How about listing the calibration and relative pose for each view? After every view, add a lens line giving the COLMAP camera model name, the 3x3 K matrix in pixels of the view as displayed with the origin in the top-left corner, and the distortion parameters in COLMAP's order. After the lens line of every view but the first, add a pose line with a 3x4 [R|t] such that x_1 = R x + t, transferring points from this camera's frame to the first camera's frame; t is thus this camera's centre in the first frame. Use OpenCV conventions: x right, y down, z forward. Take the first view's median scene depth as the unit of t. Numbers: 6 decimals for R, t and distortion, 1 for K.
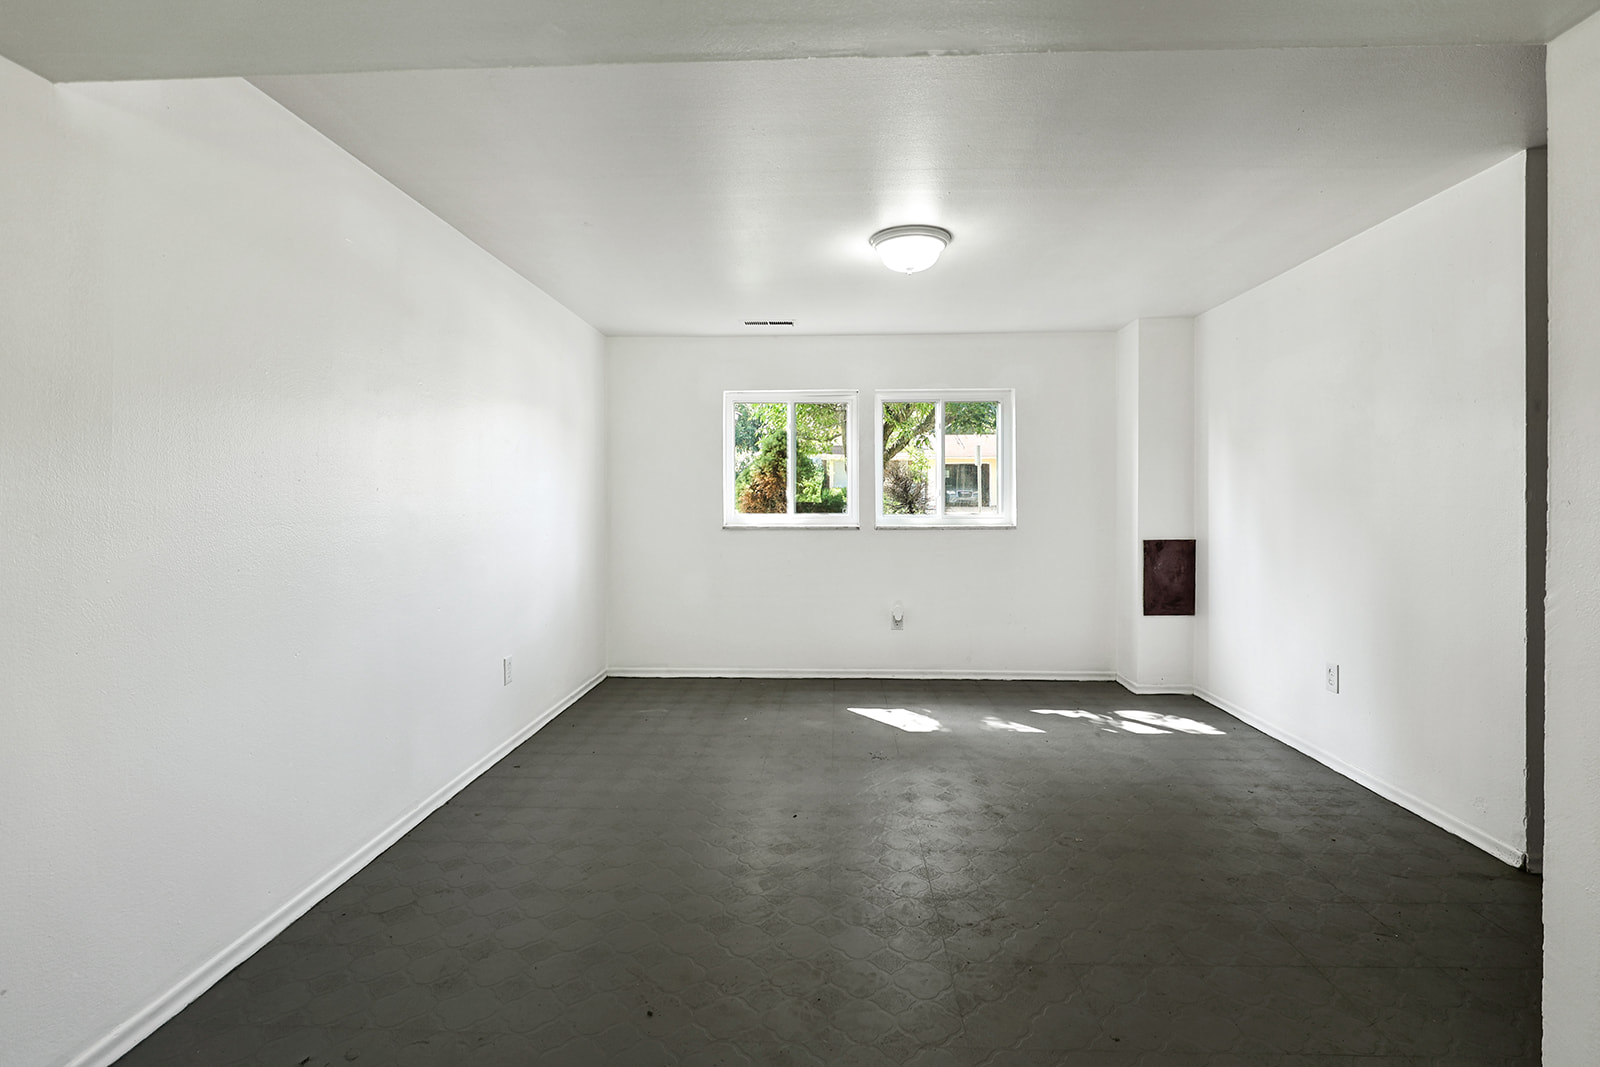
lens RADIAL K [[749.9, 0, 803.6], [0, 749.9, 489.7], [0, 0, 1]] dist [-0.002551, -0.000207]
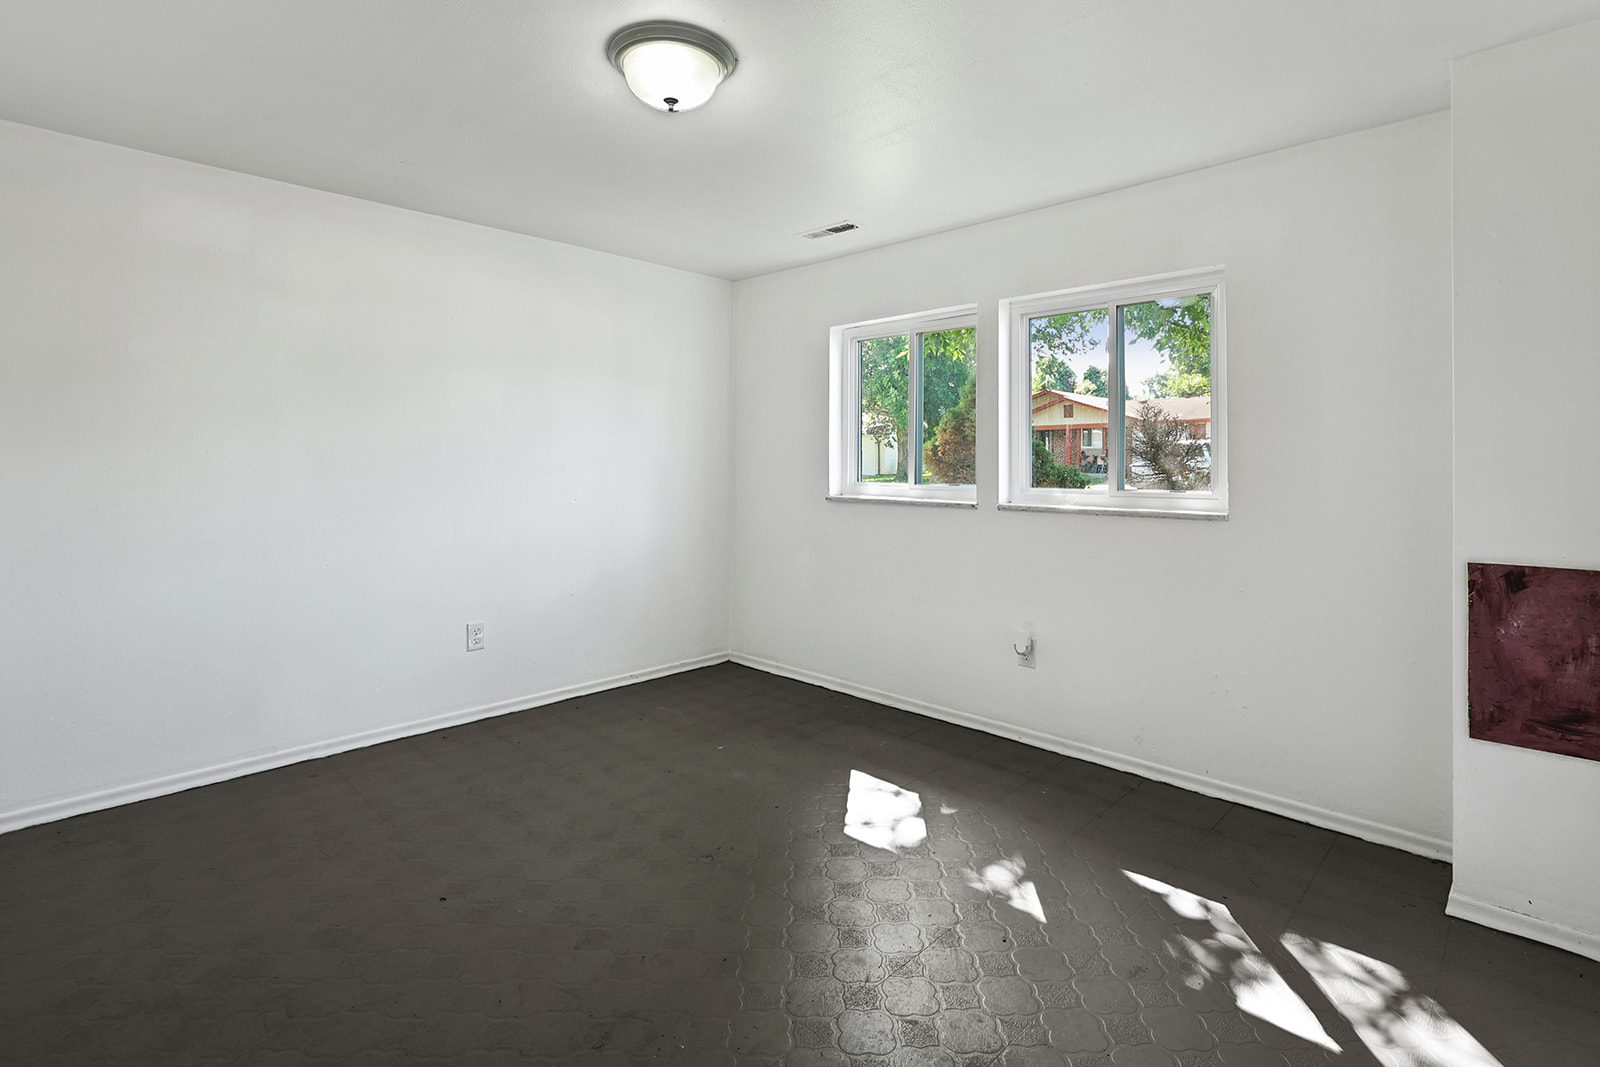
lens RADIAL K [[762.6, 0, 800.8], [0, 762.6, 451.2], [0, 0, 1]] dist [-0.000899, -0.000339]
pose [[0.755711, -0.004008, -0.654893, 0.451295], [0.000063, 0.999982, -0.006048, 0.005560], [0.654905, 0.004529, 0.755698, 0.414863]]
